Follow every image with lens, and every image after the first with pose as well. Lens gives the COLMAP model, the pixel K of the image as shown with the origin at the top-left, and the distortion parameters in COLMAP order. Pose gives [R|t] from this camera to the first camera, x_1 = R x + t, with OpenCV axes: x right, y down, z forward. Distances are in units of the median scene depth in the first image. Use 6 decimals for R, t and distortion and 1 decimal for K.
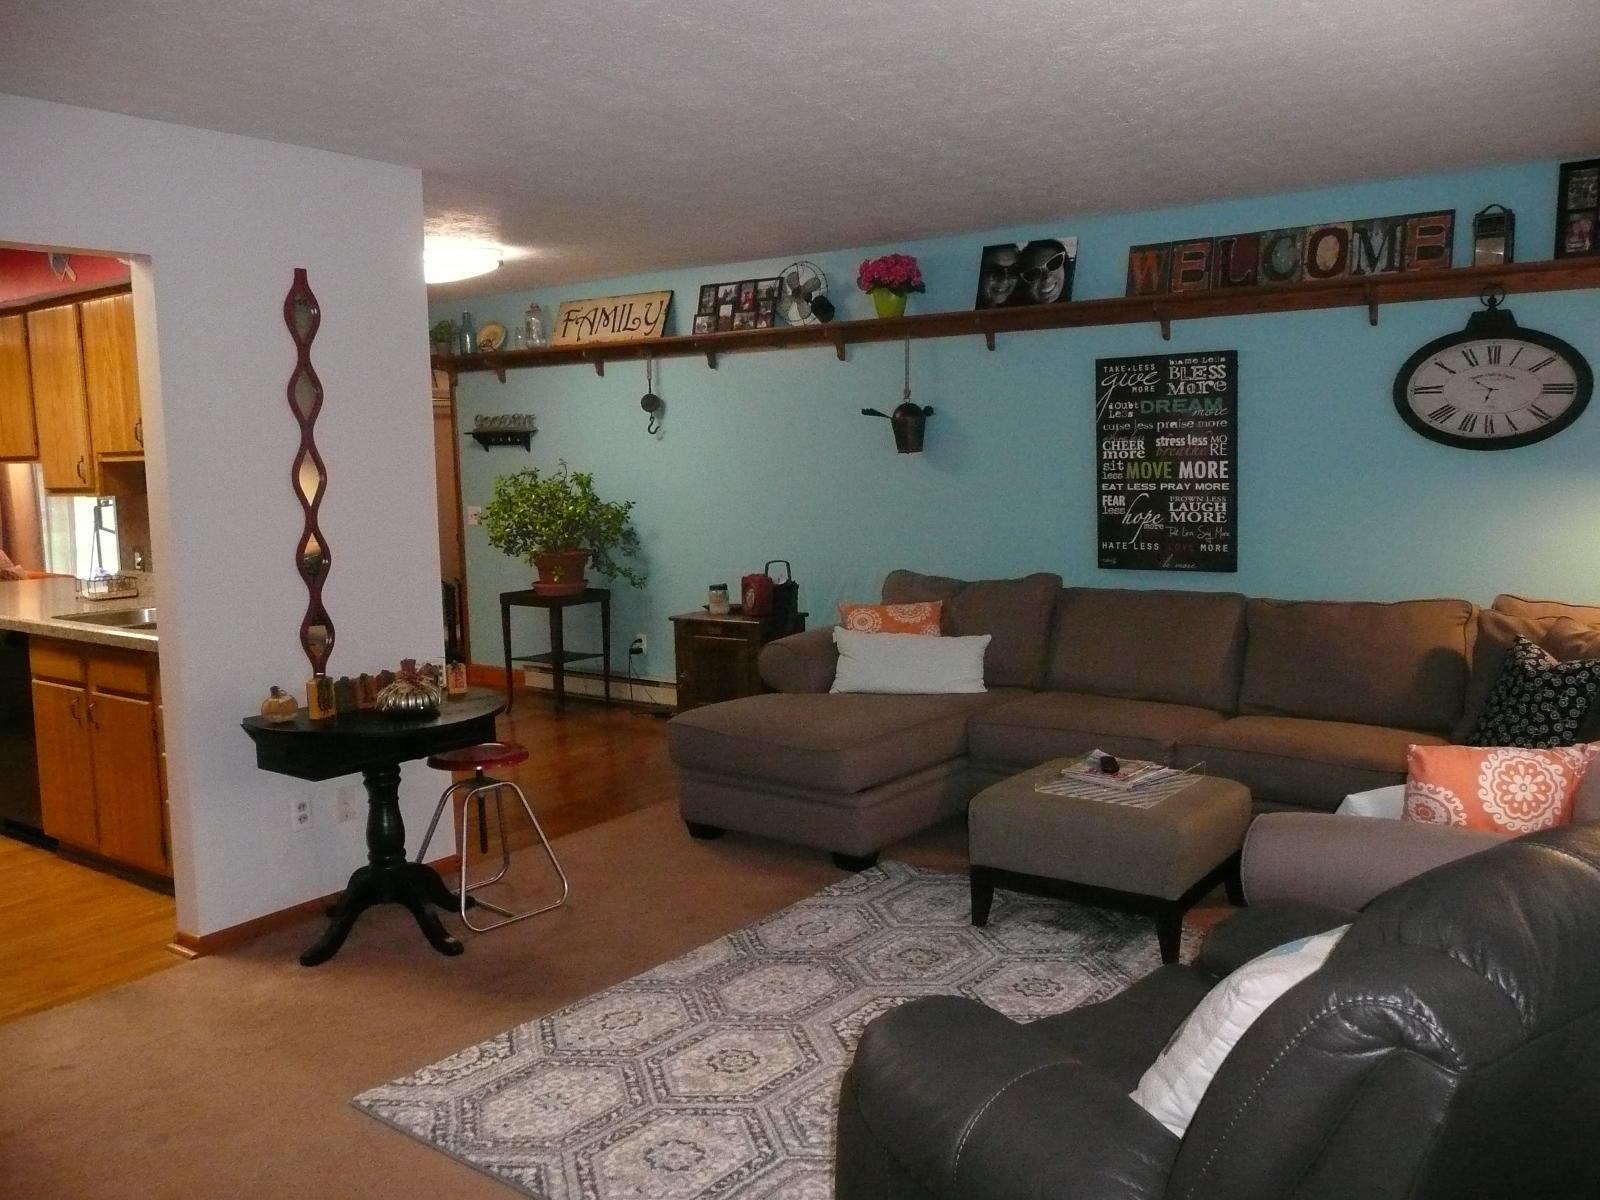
lens RADIAL K [[1328.2, 0, 796.4], [0, 1328.2, 601.6], [0, 0, 1]] dist [-0.024602, 0.006226]
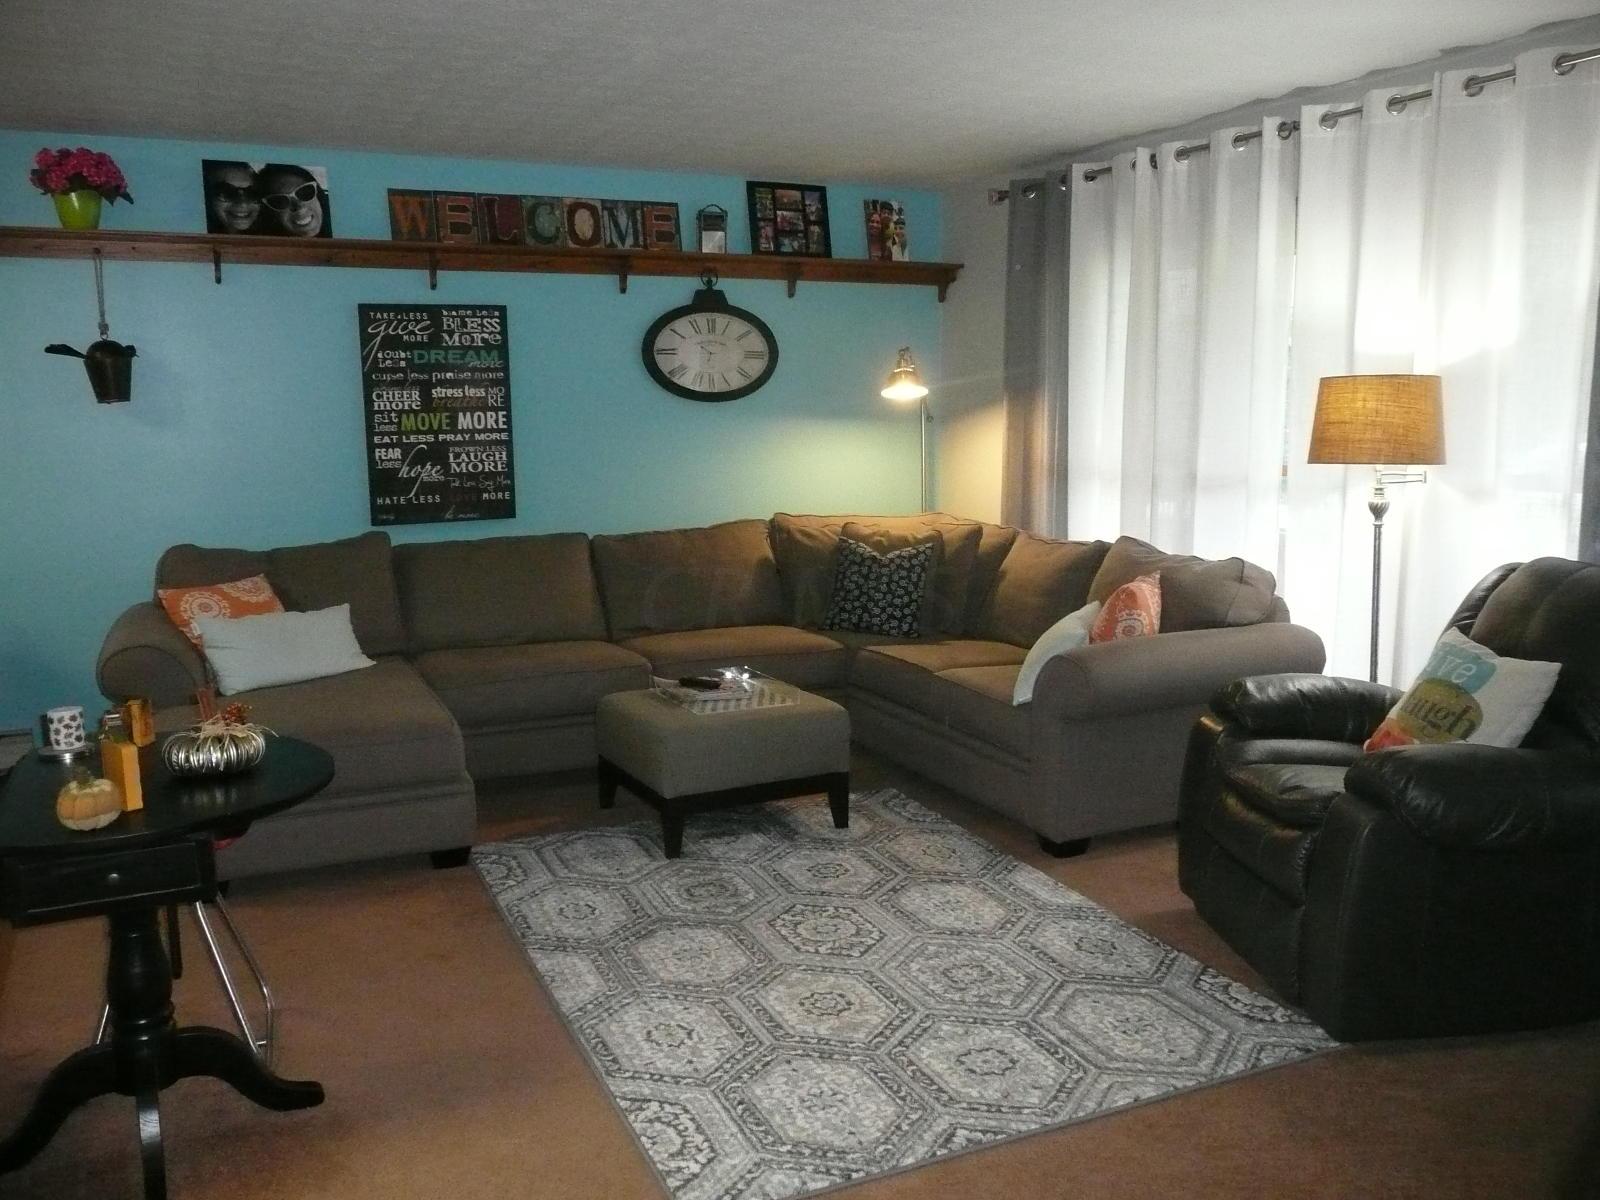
lens RADIAL K [[1328.2, 0, 799.5], [0, 1328.2, 599.8], [0, 0, 1]] dist [-0.024602, 0.006226]
pose [[0.464177, -0.112876, 0.878521, -0.506454], [0.103041, 0.991994, 0.073012, -0.011522], [-0.879729, 0.056633, 0.472091, 0.312505]]
